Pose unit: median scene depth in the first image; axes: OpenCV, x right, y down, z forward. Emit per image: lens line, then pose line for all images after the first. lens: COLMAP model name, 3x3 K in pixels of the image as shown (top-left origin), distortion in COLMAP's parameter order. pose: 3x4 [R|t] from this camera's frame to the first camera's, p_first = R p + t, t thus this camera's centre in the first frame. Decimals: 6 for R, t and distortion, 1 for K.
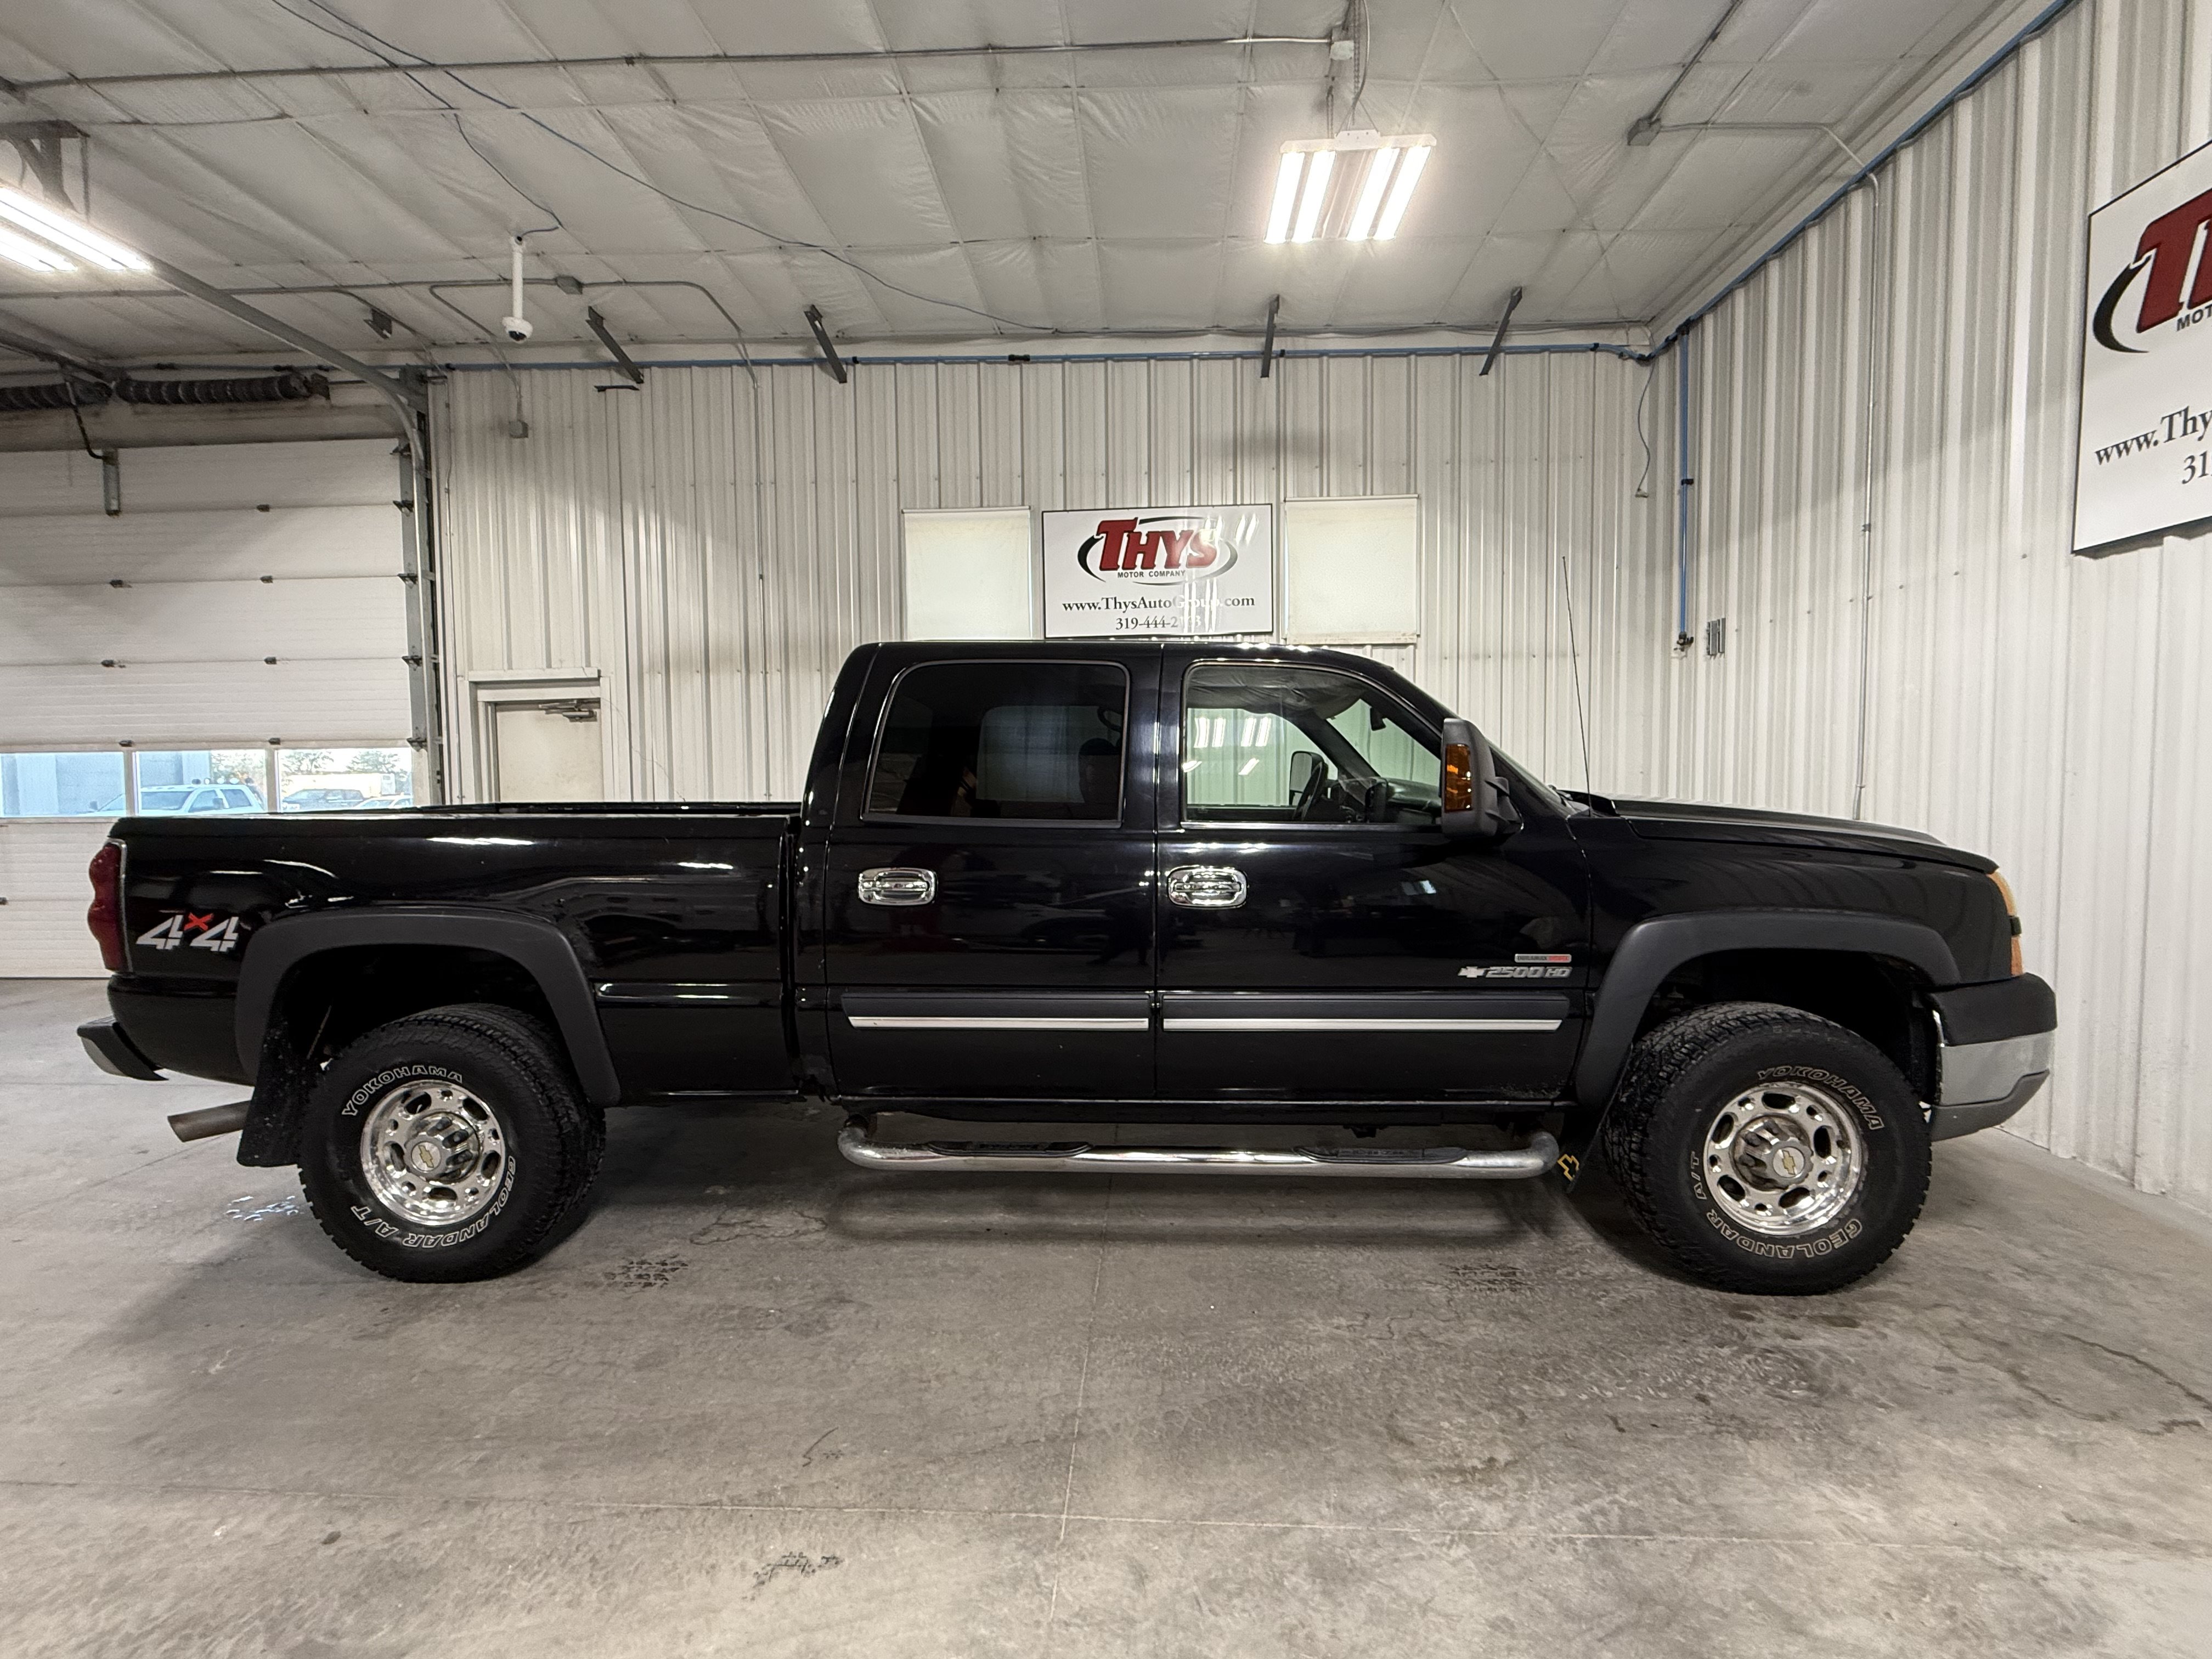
lens RADIAL K [[917.7, 0, 1109.3], [0, 917.7, 826.3], [0, 0, 1]] dist [0.000834, 0.000057]
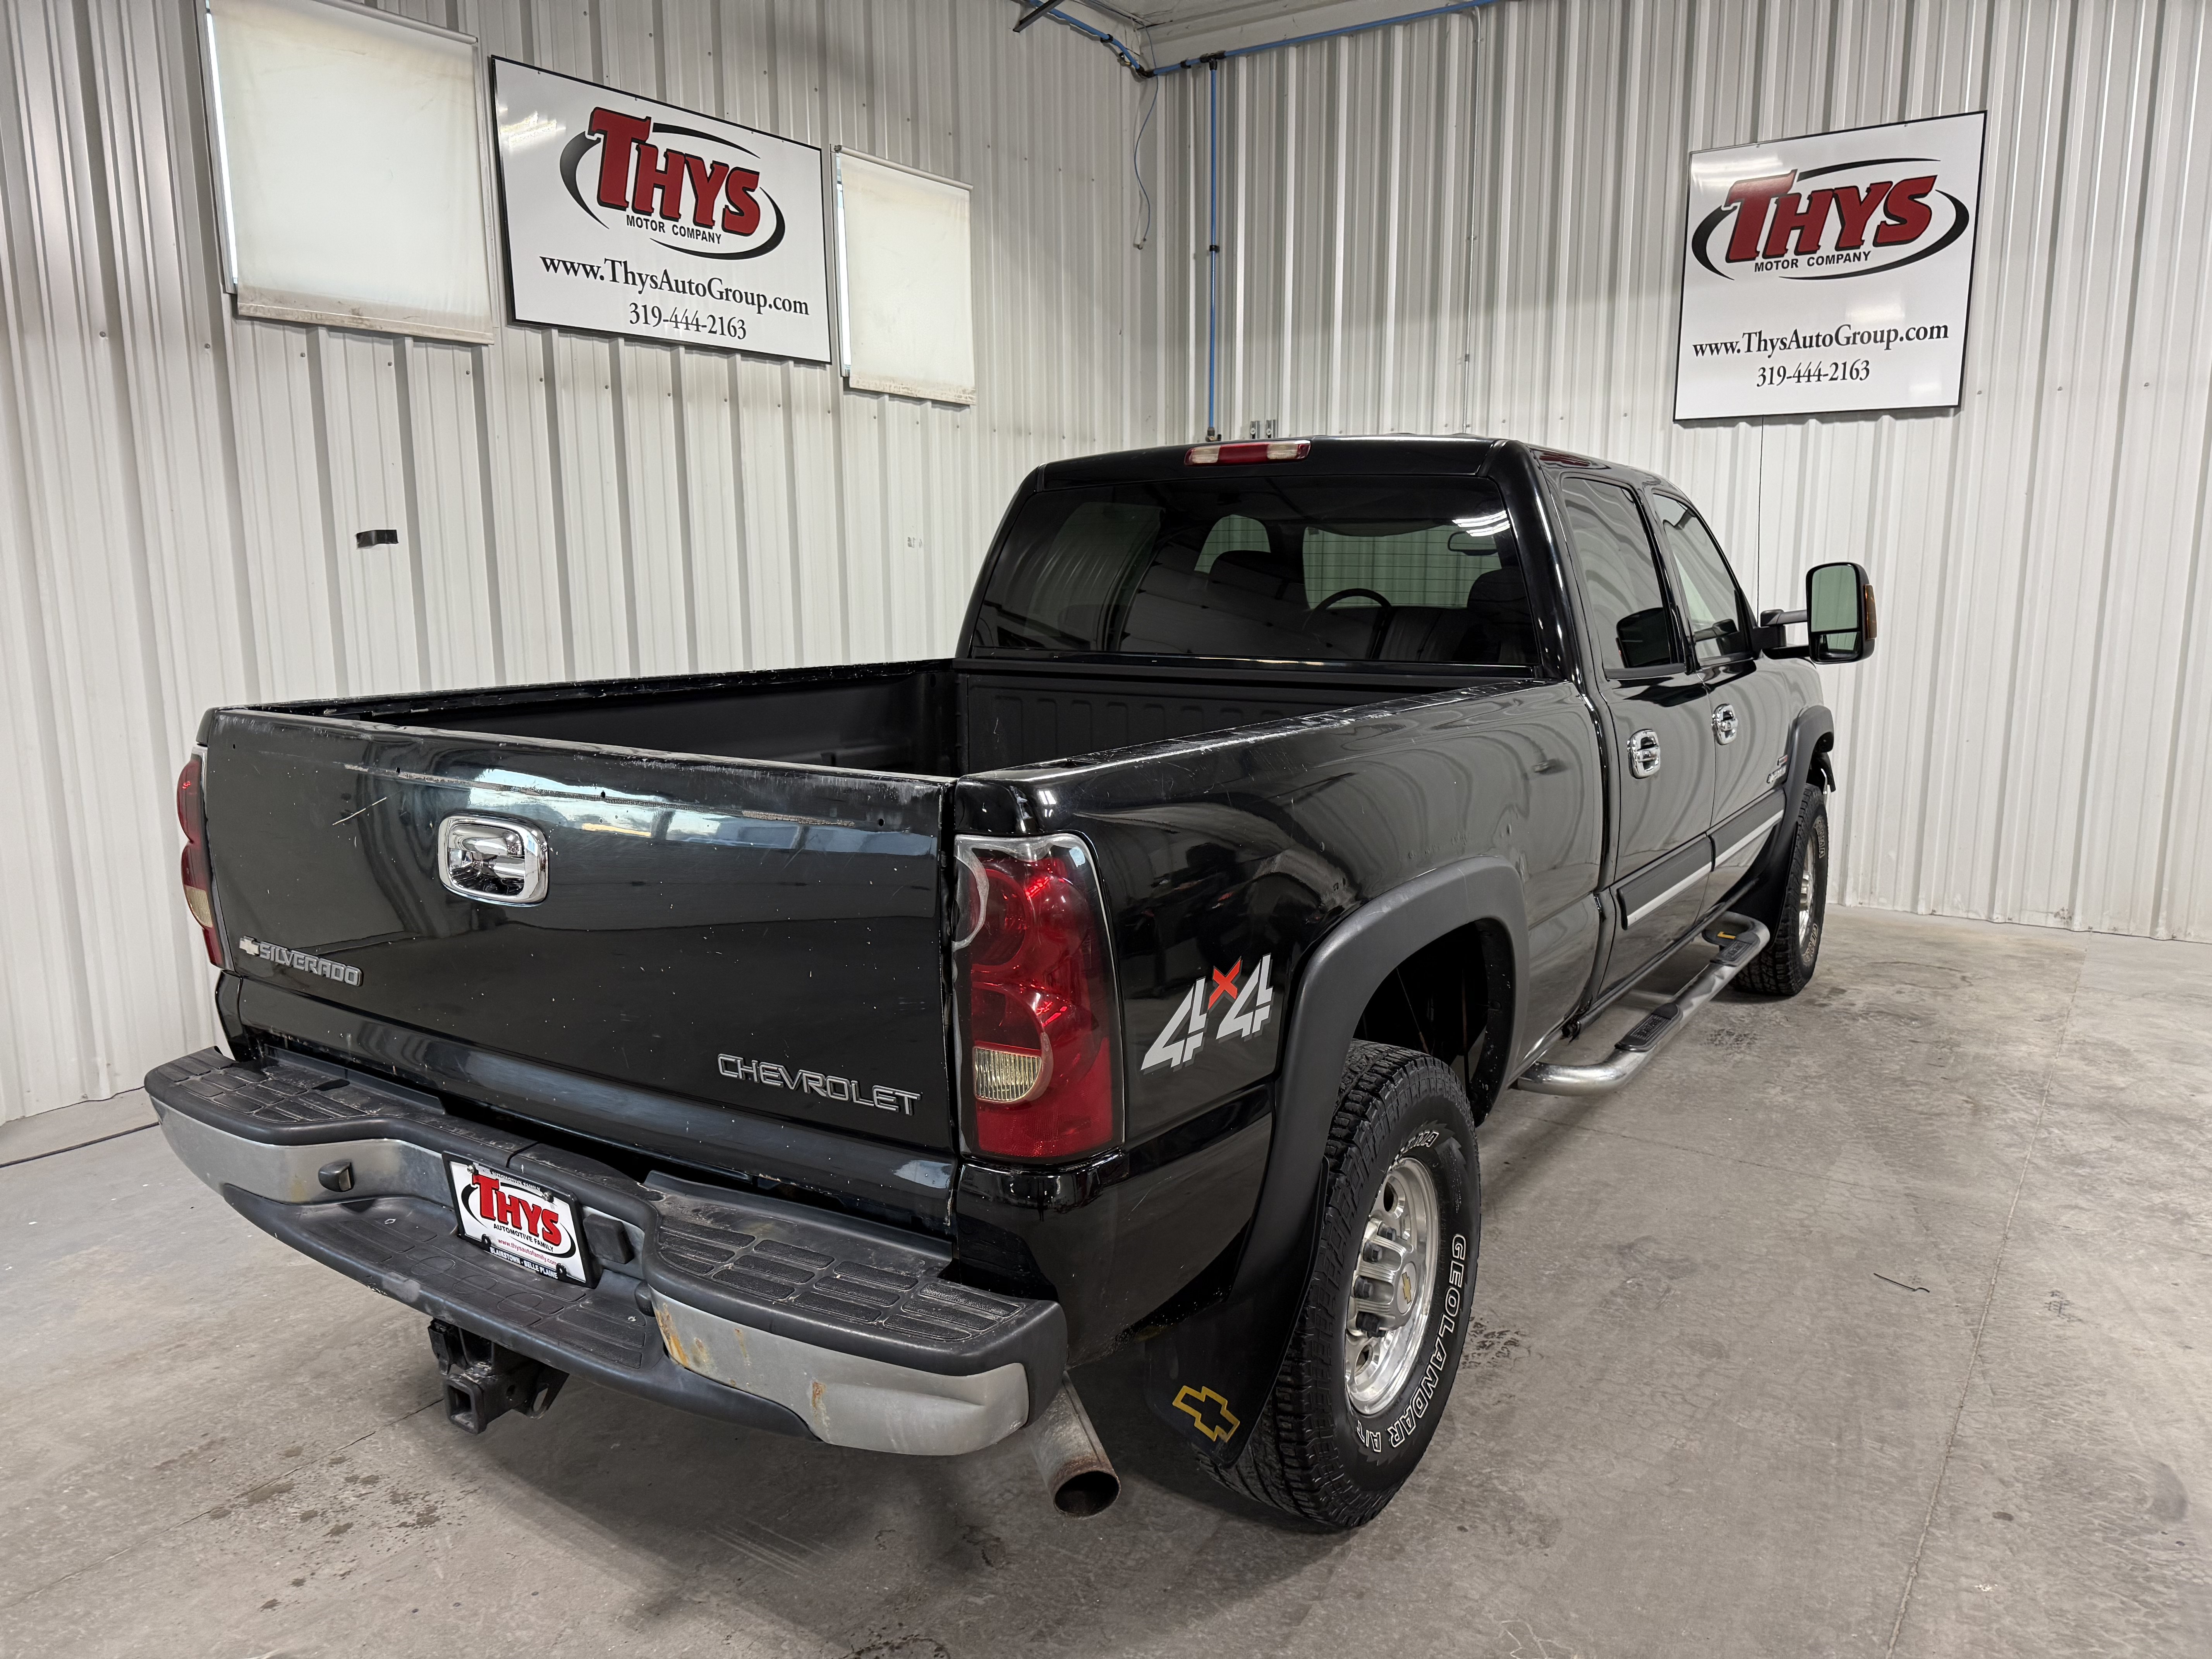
lens RADIAL K [[1561.9, 0, 1099.5], [0, 1561.9, 827.3], [0, 0, 1]] dist [0.045183, -0.060377]
pose [[0.520490, -0.135682, 0.843019, -1.442639], [0.041699, 0.990155, 0.133618, -0.066836], [-0.852849, -0.034393, 0.521024, 0.567907]]
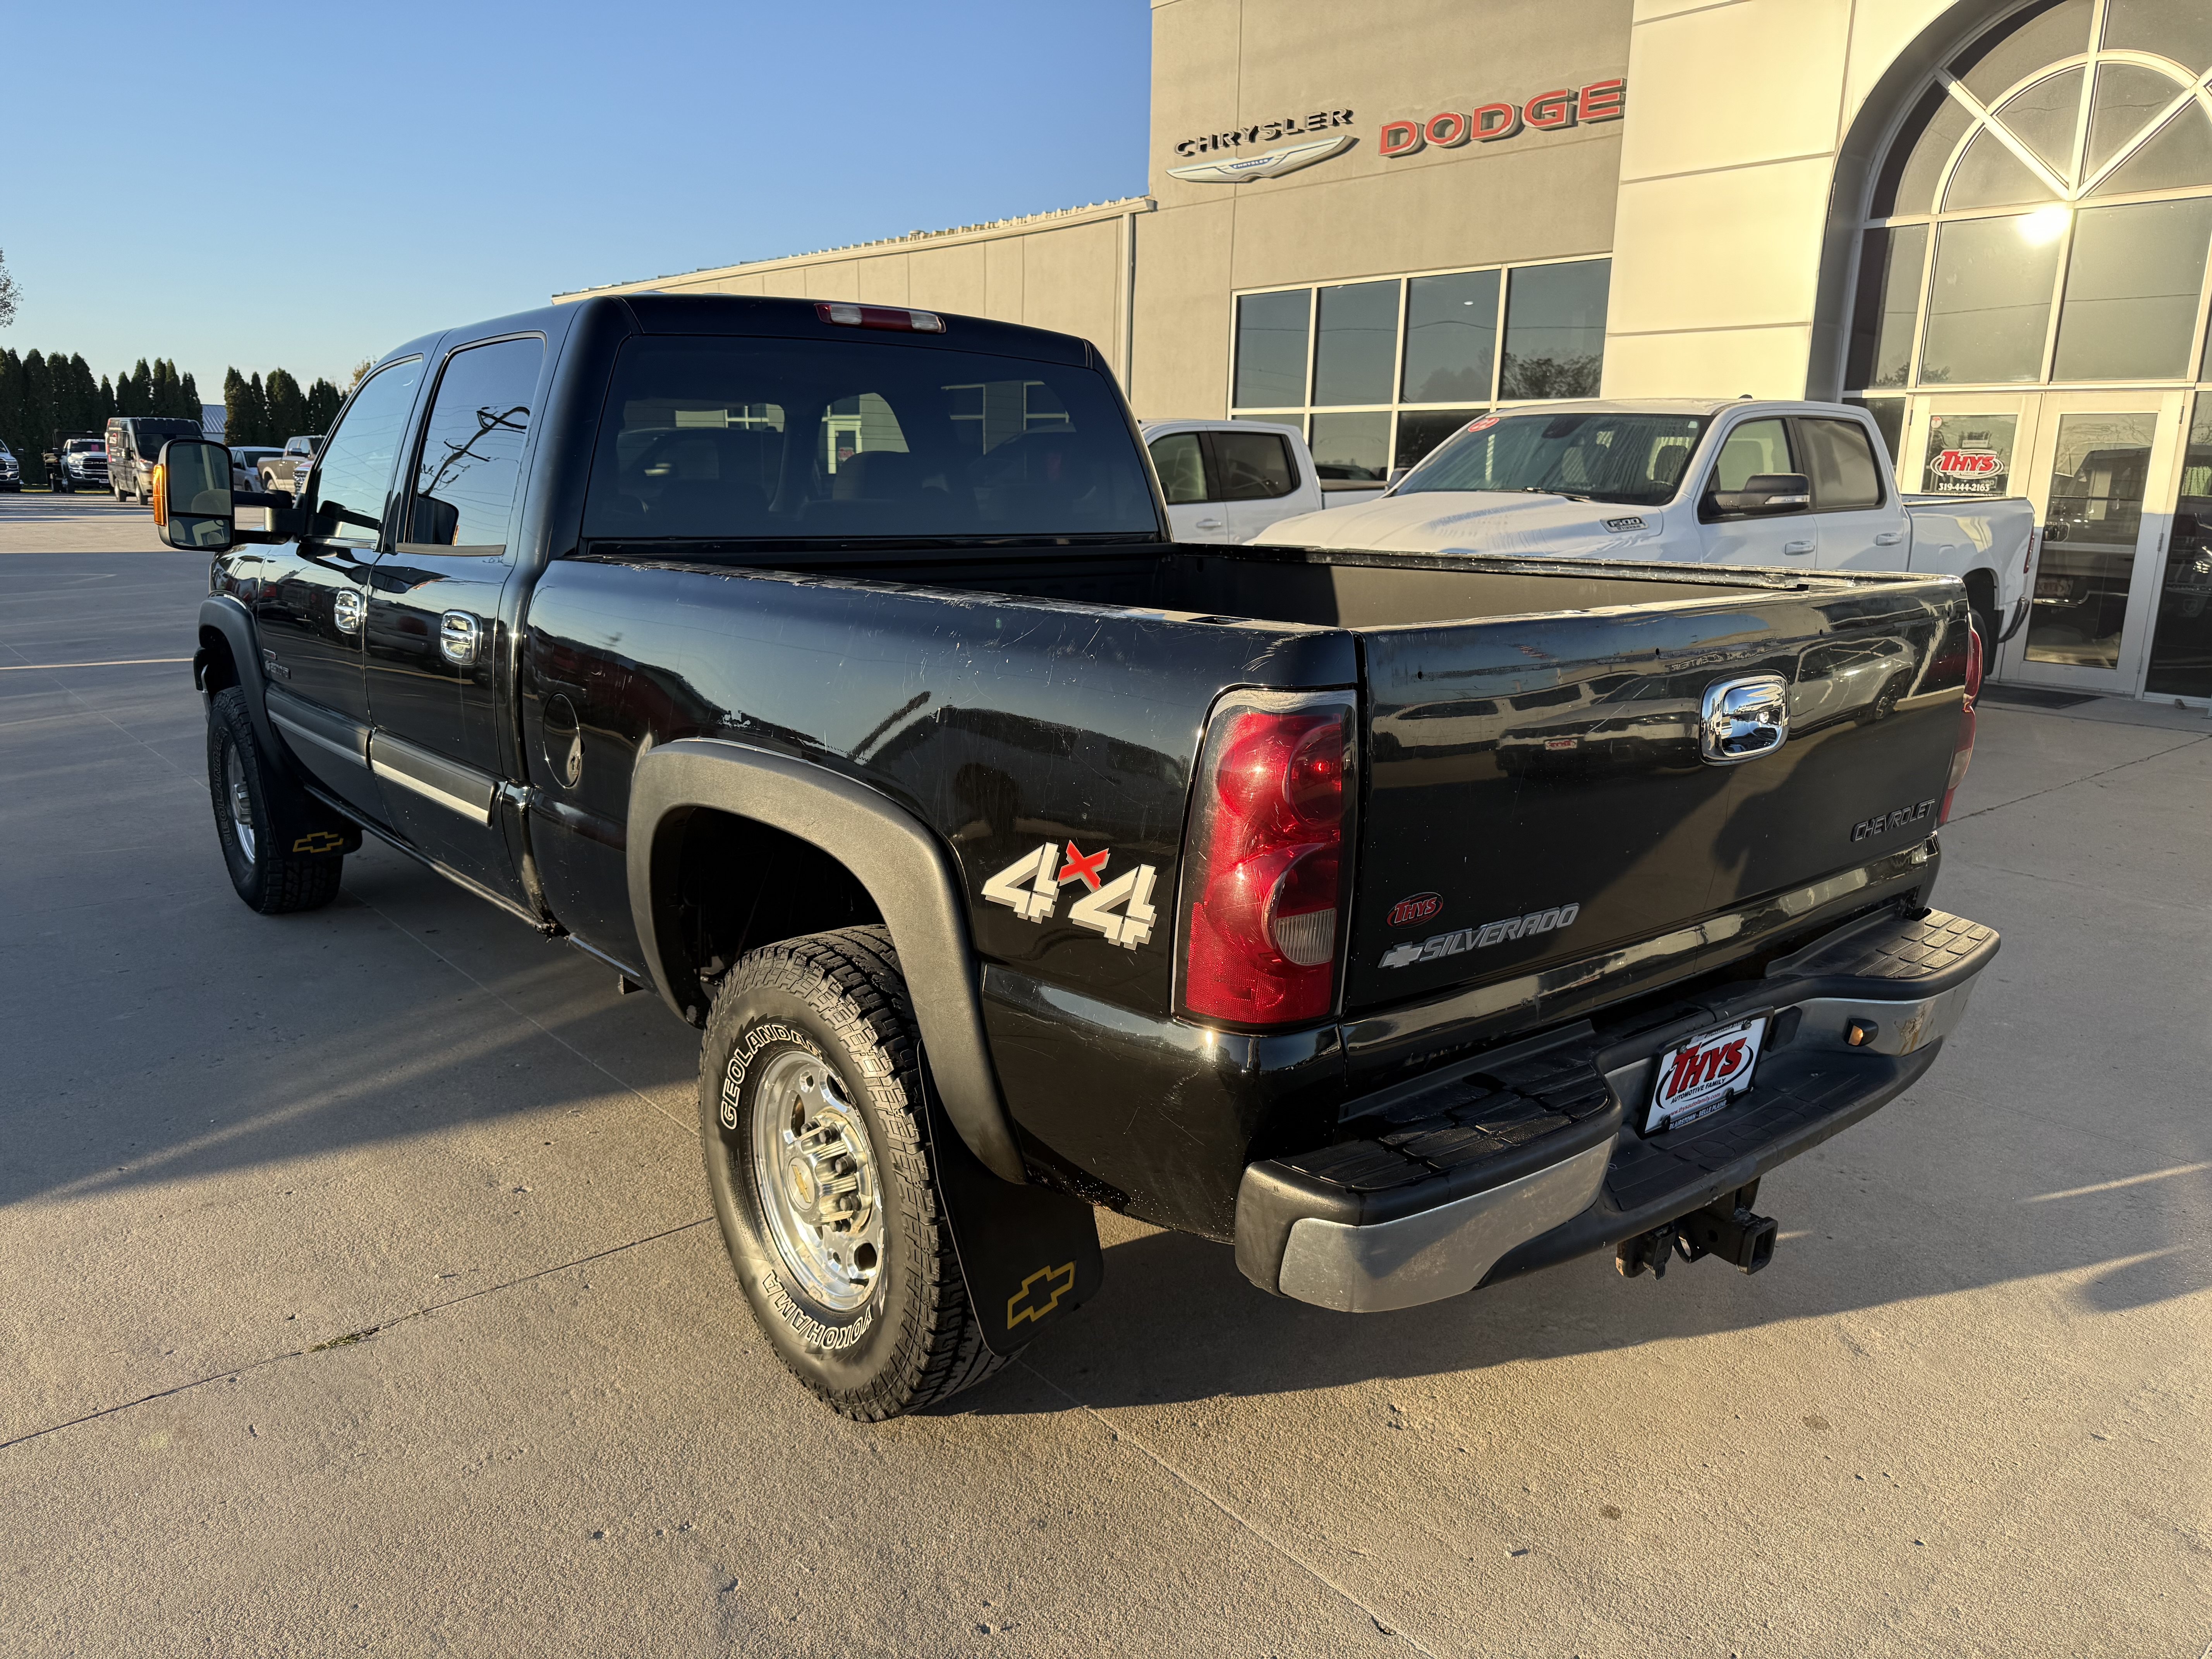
lens RADIAL K [[1565.8, 0, 1106.0], [0, 1565.8, 829.5], [0, 0, 1]] dist [0.033405, -0.043025]
pose [[-0.650776, -0.170312, 0.739922, -1.341649], [0.030543, 0.967857, 0.249641, -0.112139], [-0.758655, 0.185060, -0.624656, 1.862476]]
